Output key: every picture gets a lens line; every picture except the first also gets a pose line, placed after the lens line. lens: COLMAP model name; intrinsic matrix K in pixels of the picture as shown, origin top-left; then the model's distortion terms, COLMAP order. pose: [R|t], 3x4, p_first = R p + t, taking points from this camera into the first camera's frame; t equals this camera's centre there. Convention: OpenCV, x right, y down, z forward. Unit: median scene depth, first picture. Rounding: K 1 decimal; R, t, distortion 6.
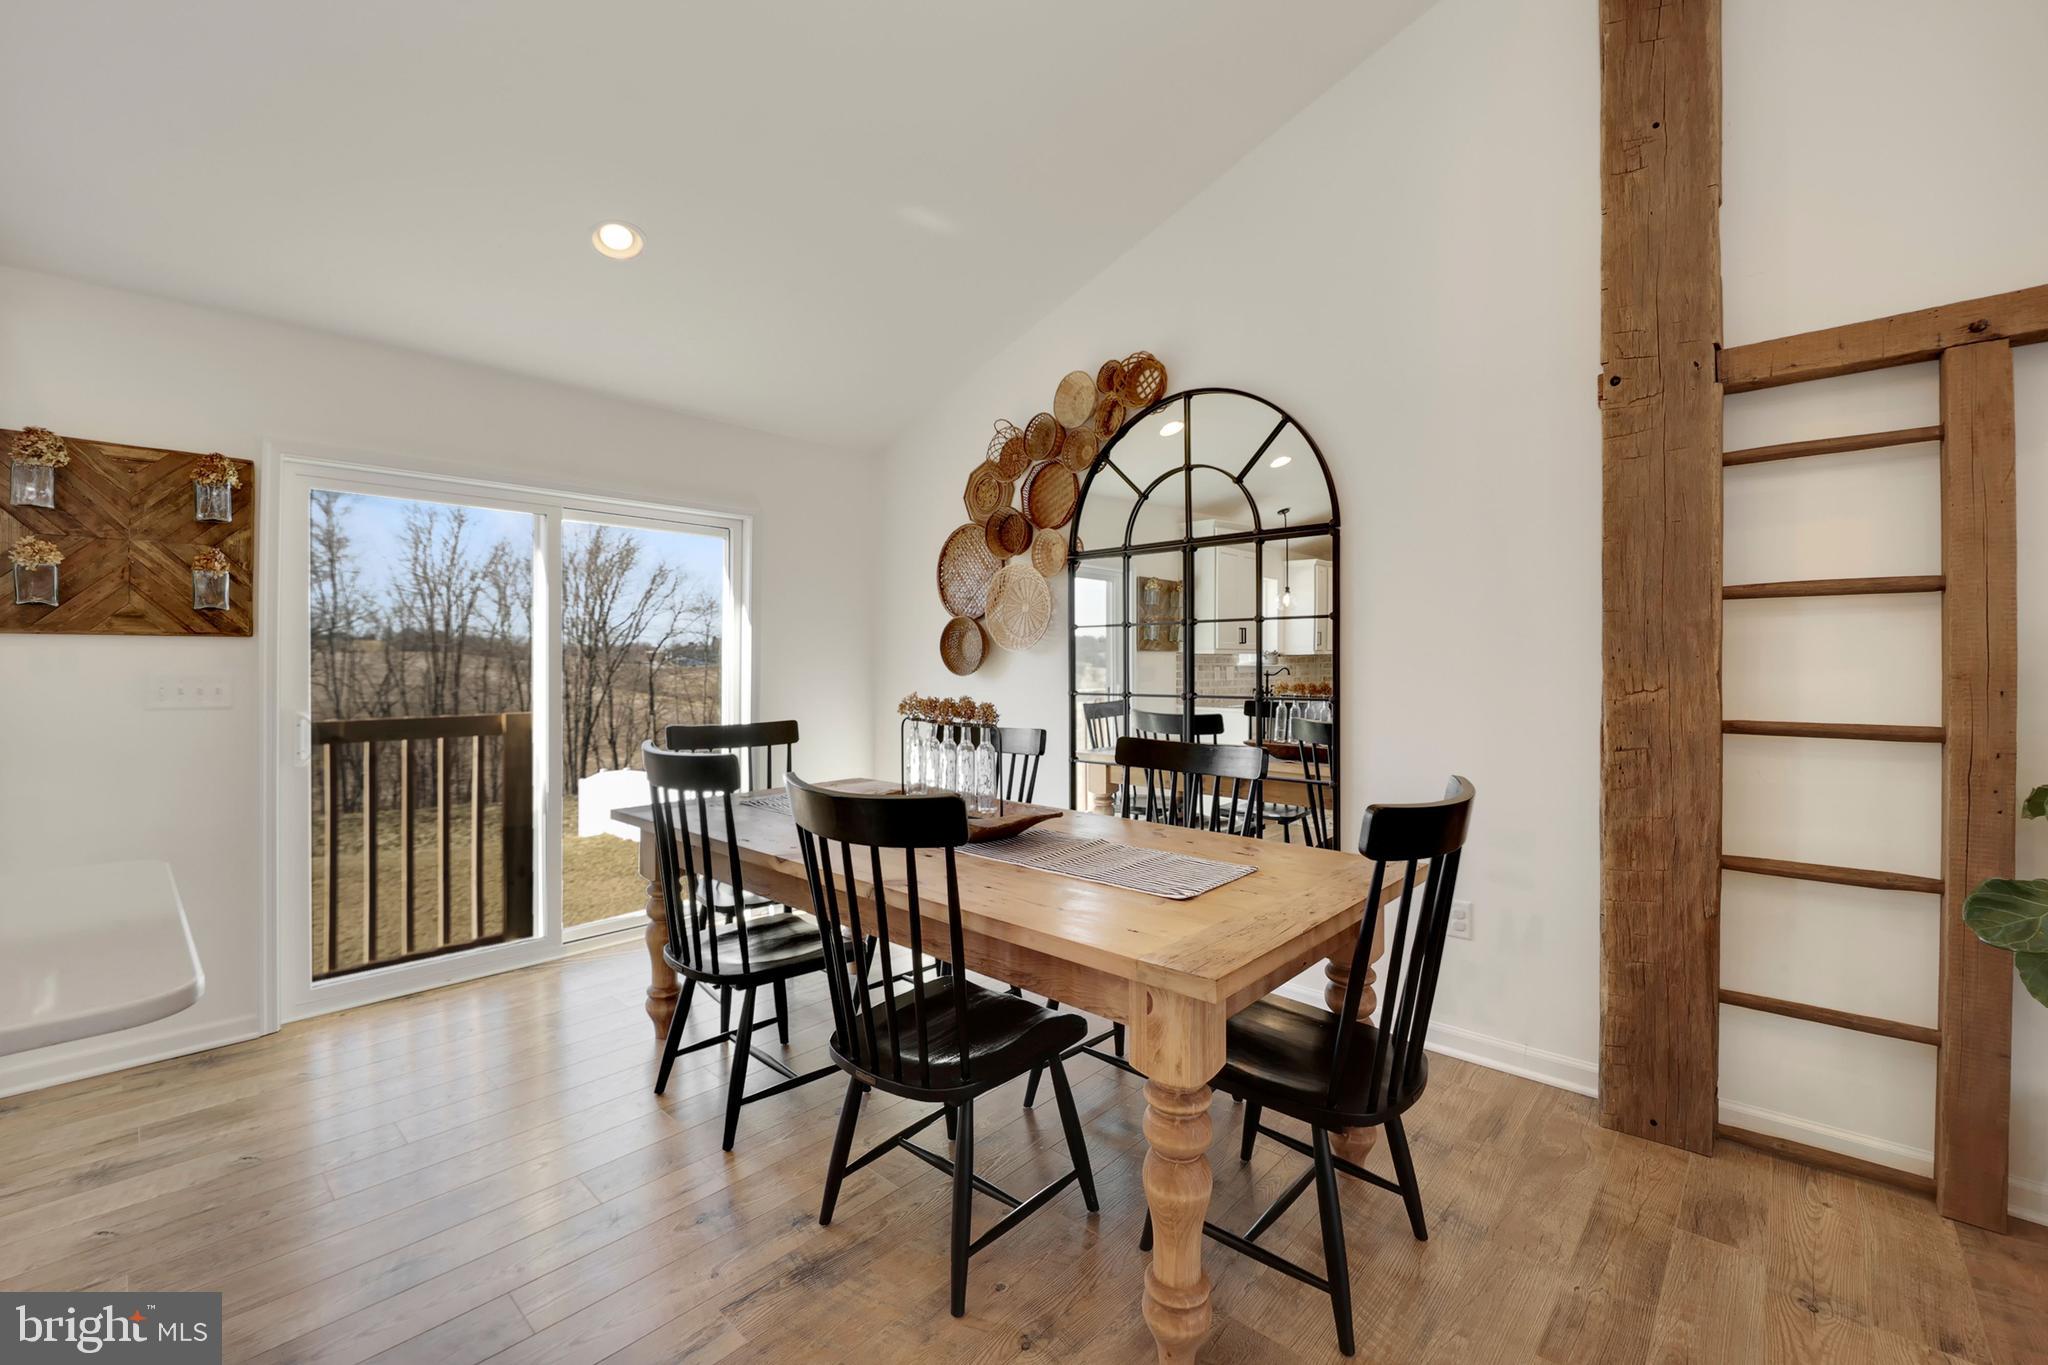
lens RADIAL K [[842.2, 0, 1022.2], [0, 842.2, 663.8], [0, 0, 1]] dist [0.001078, -0.005772]
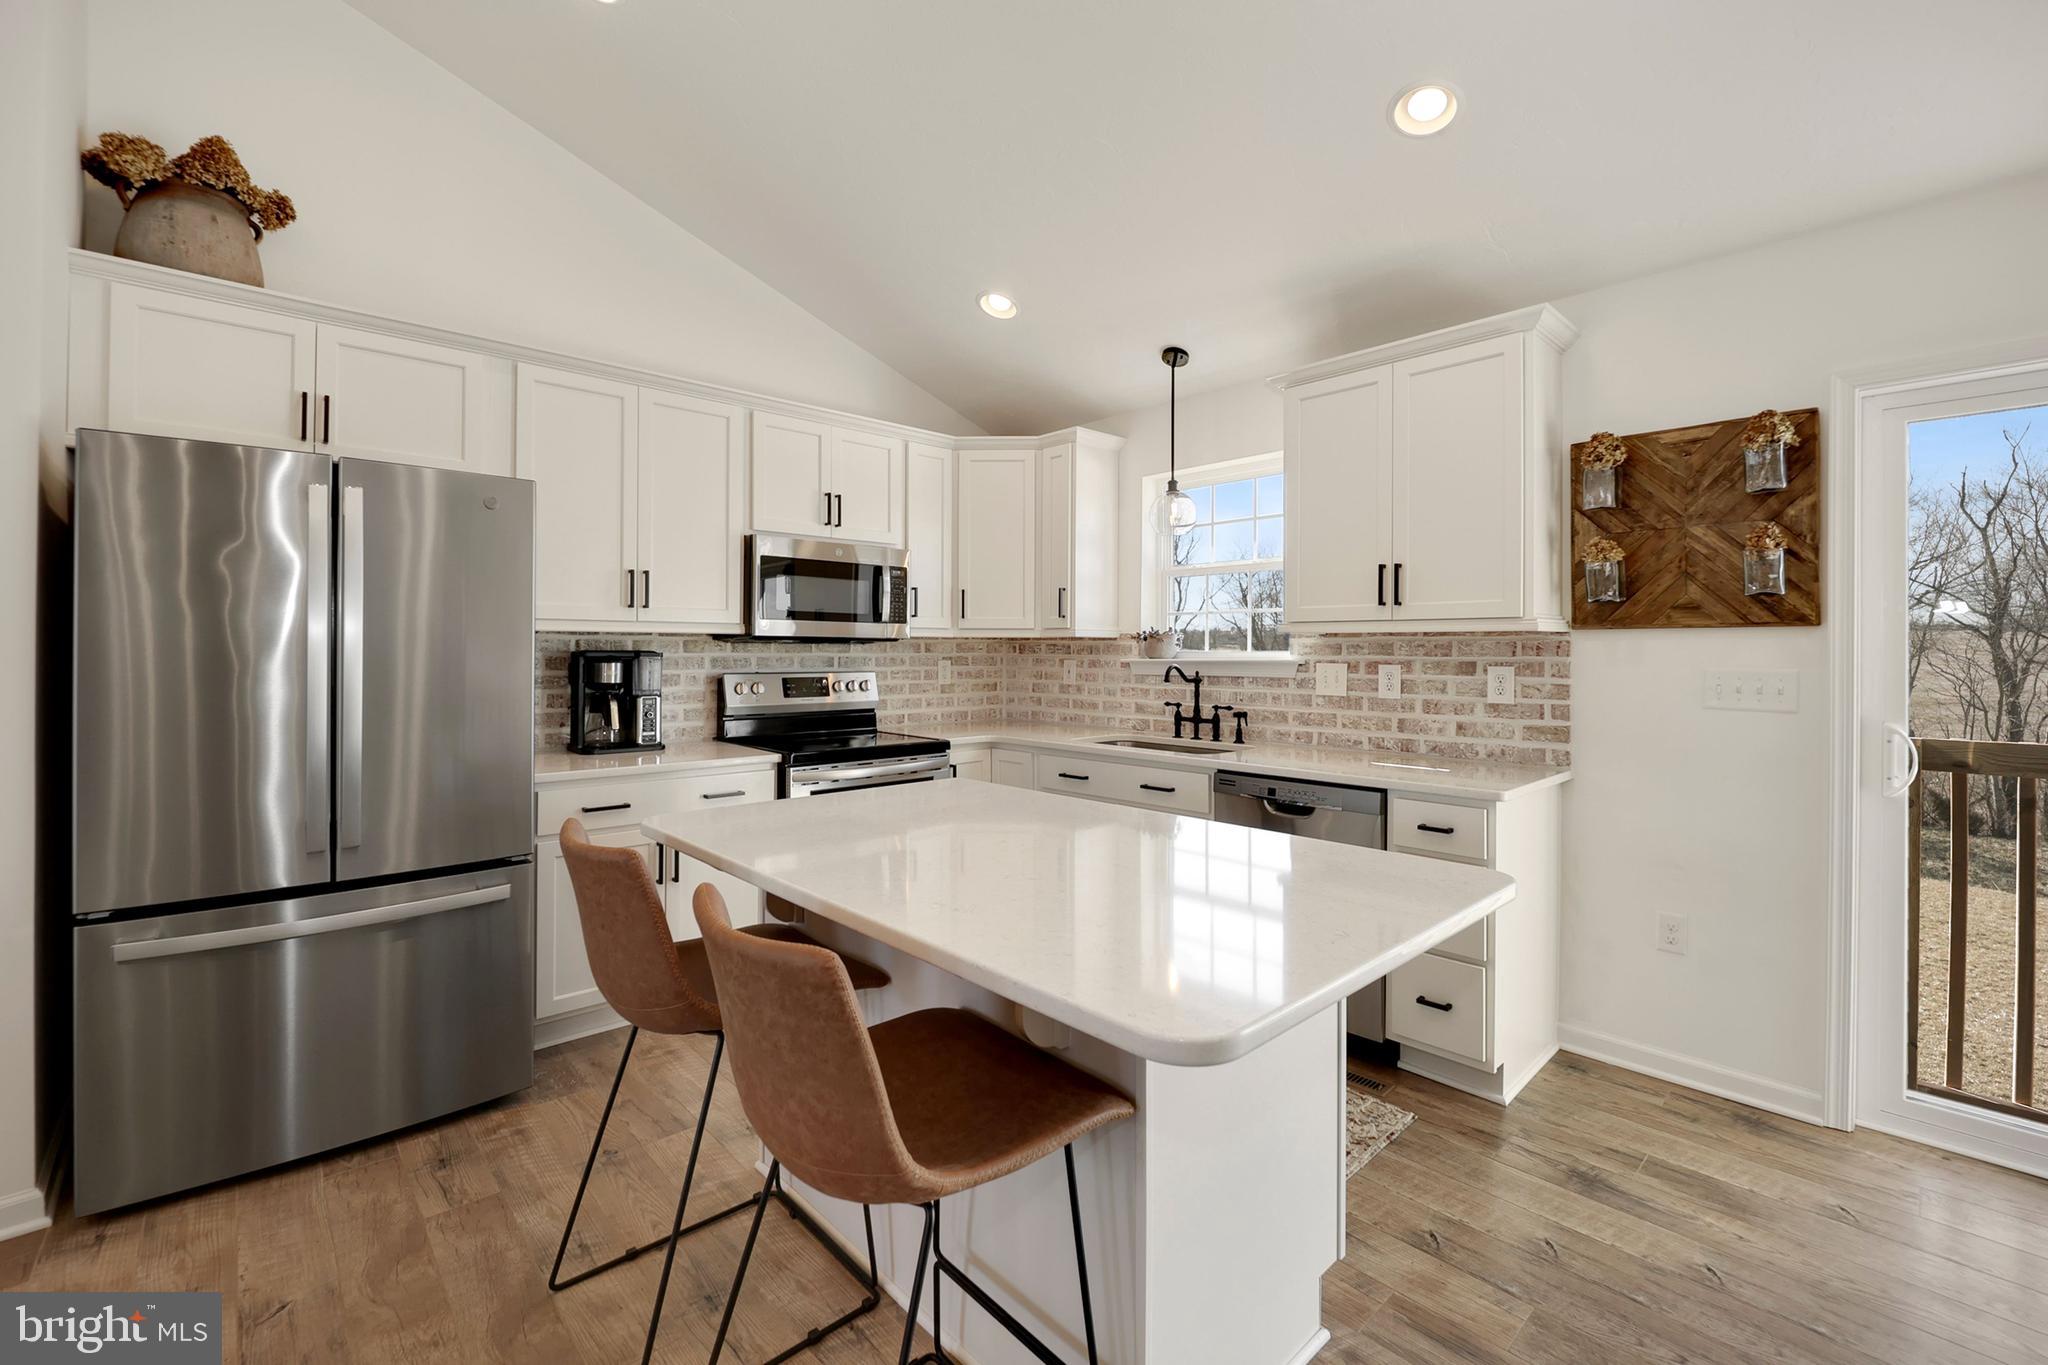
lens RADIAL K [[842.2, 0, 1026.2], [0, 842.2, 646.0], [0, 0, 1]] dist [0.001078, -0.005772]
pose [[-0.072349, -0.007777, -0.997349, -0.070253], [-0.007220, 0.999947, -0.007273, -0.001364], [0.997353, 0.006675, -0.072402, 0.357081]]
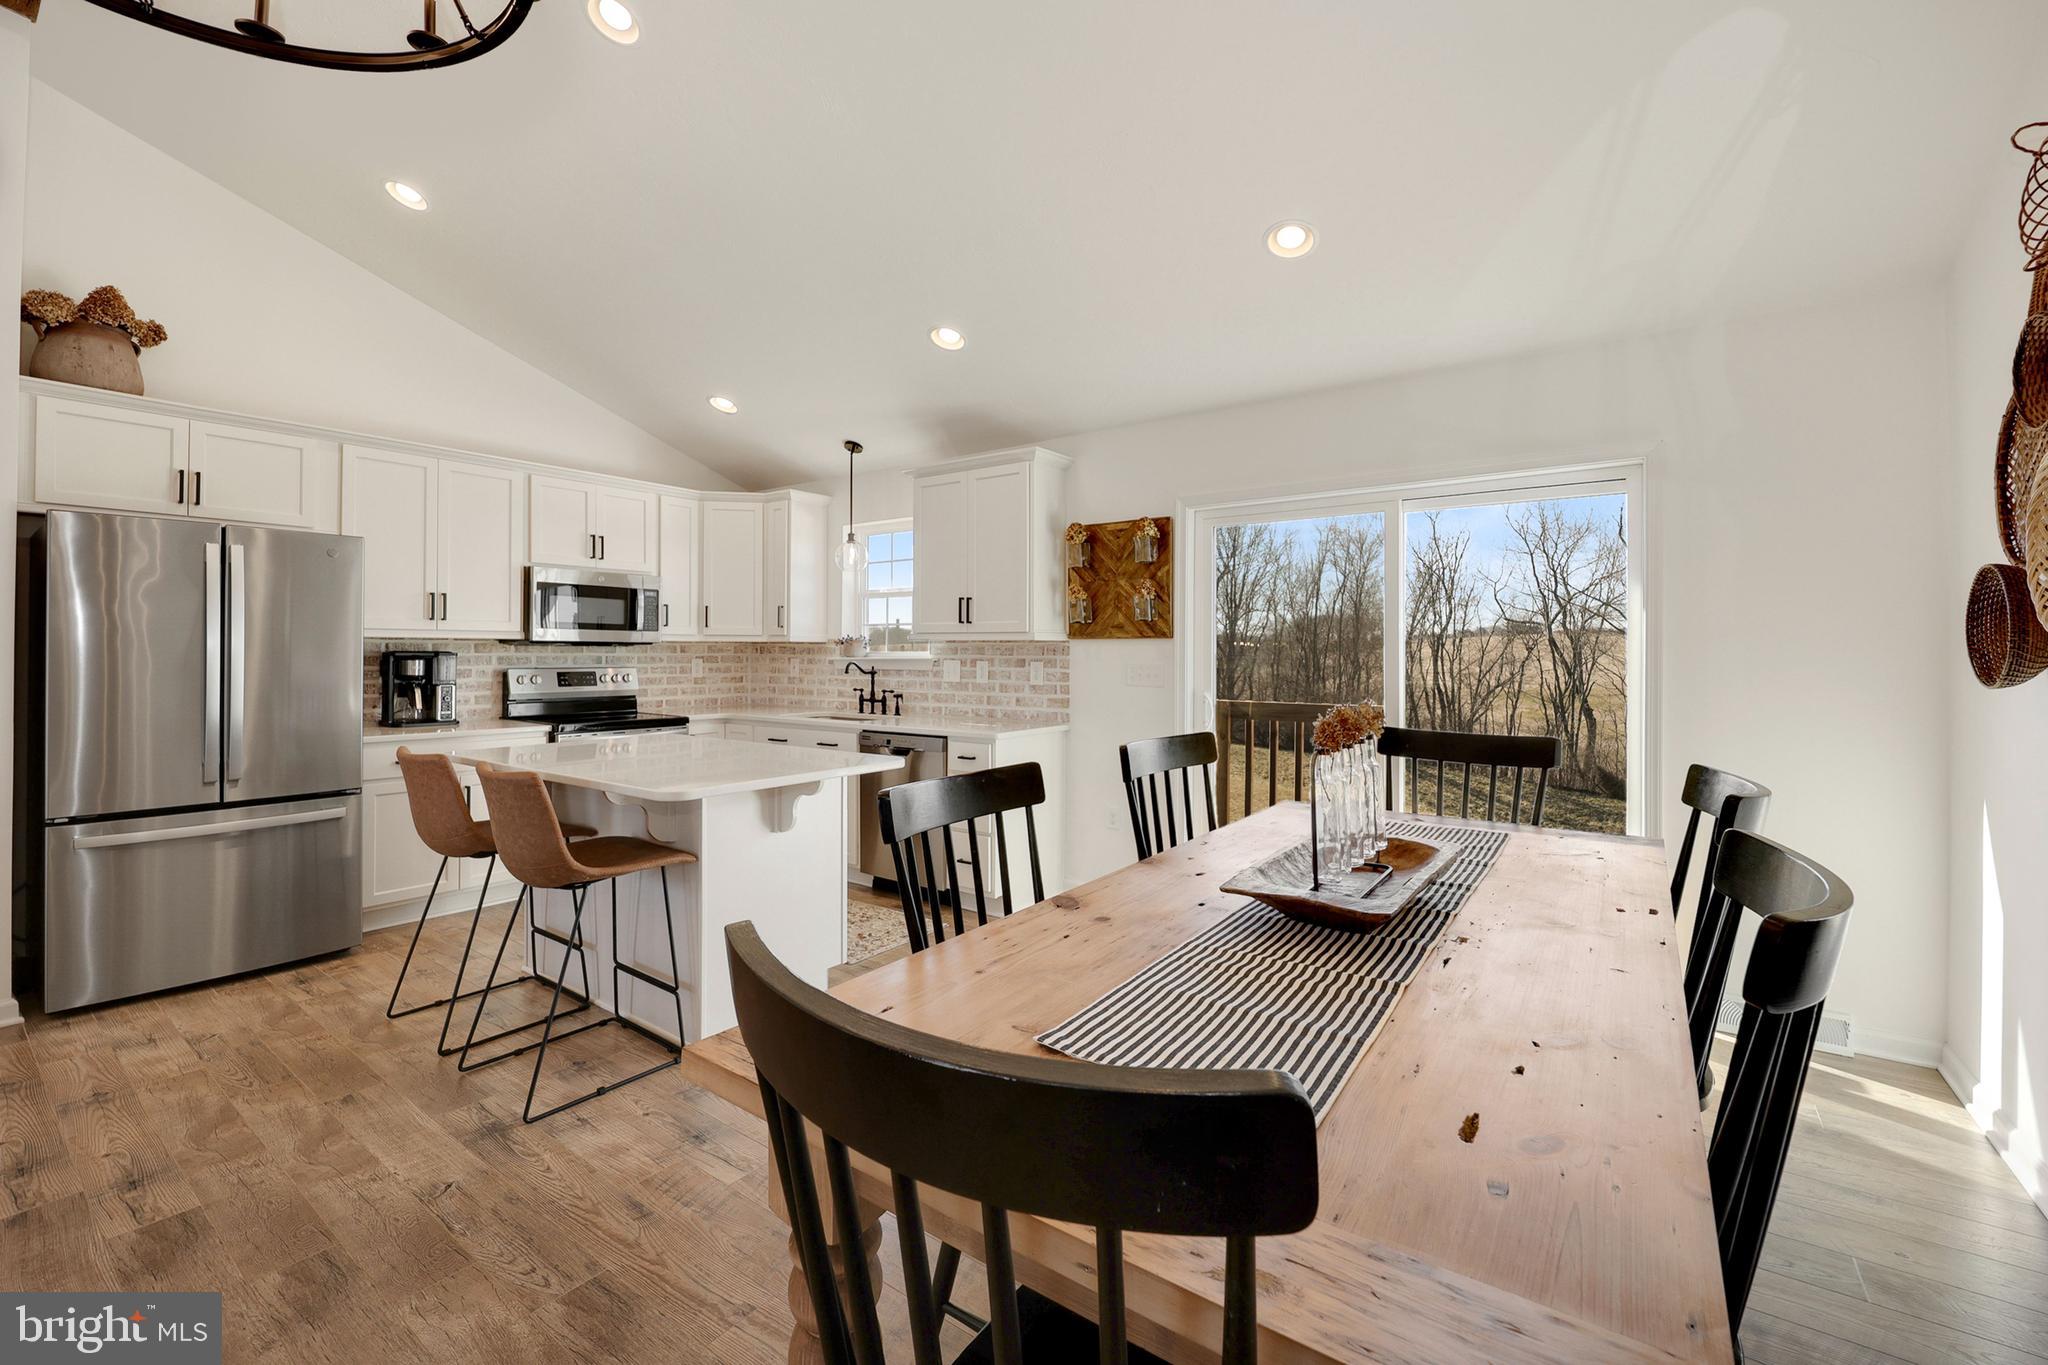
lens RADIAL K [[842.2, 0, 1025.4], [0, 842.2, 649.4], [0, 0, 1]] dist [0.001078, -0.005772]
pose [[0.116793, -0.004866, -0.993144, 0.594942], [-0.007747, 0.999953, -0.005811, -0.002775], [0.993126, 0.008373, 0.116749, 0.695113]]
